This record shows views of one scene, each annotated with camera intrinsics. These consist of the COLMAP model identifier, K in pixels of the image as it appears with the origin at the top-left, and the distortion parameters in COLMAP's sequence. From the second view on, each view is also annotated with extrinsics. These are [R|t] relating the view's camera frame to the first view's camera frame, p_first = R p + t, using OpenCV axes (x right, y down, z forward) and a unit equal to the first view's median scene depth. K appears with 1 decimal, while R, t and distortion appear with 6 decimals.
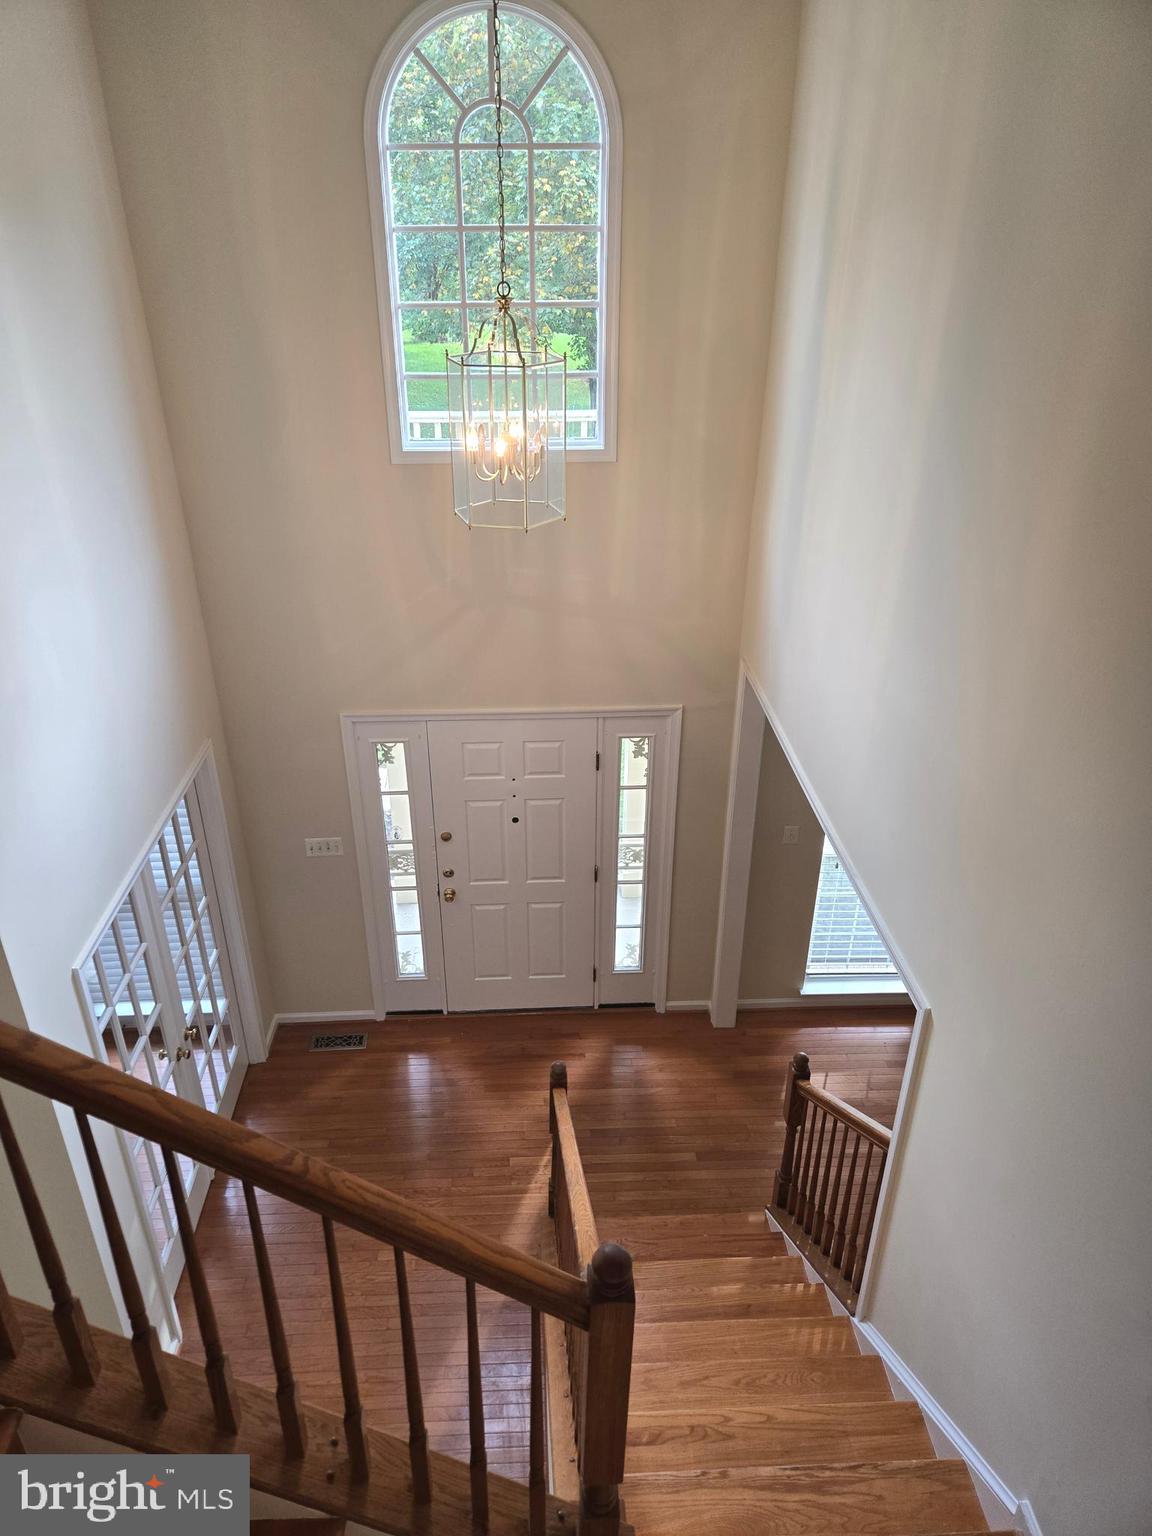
lens RADIAL K [[1022.9, 0, 570.1], [0, 1022.9, 765.1], [0, 0, 1]] dist [0.051891, -0.004930]
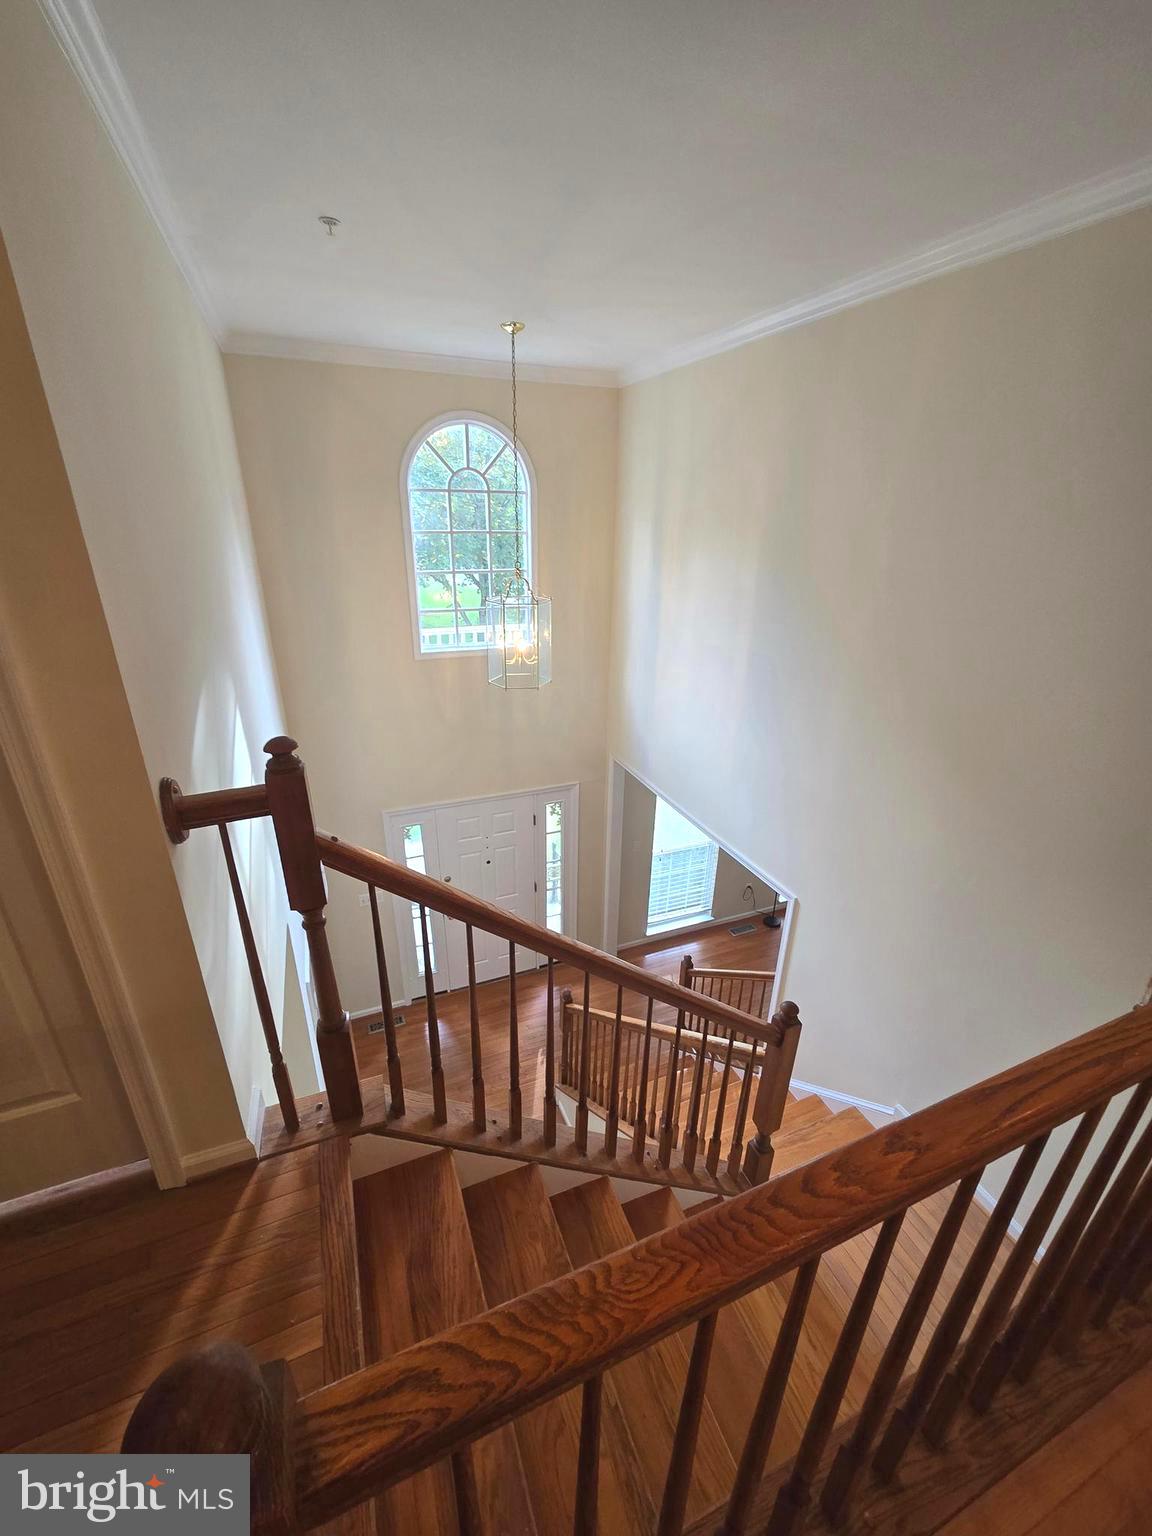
lens RADIAL K [[629.2, 0, 583.0], [0, 629.2, 774.4], [0, 0, 1]] dist [0.006457, 0.000389]
pose [[0.936236, -0.112217, 0.332971, -0.250962], [0.147067, 0.985780, -0.081293, 0.019736], [-0.319114, 0.125078, 0.939426, -0.045031]]
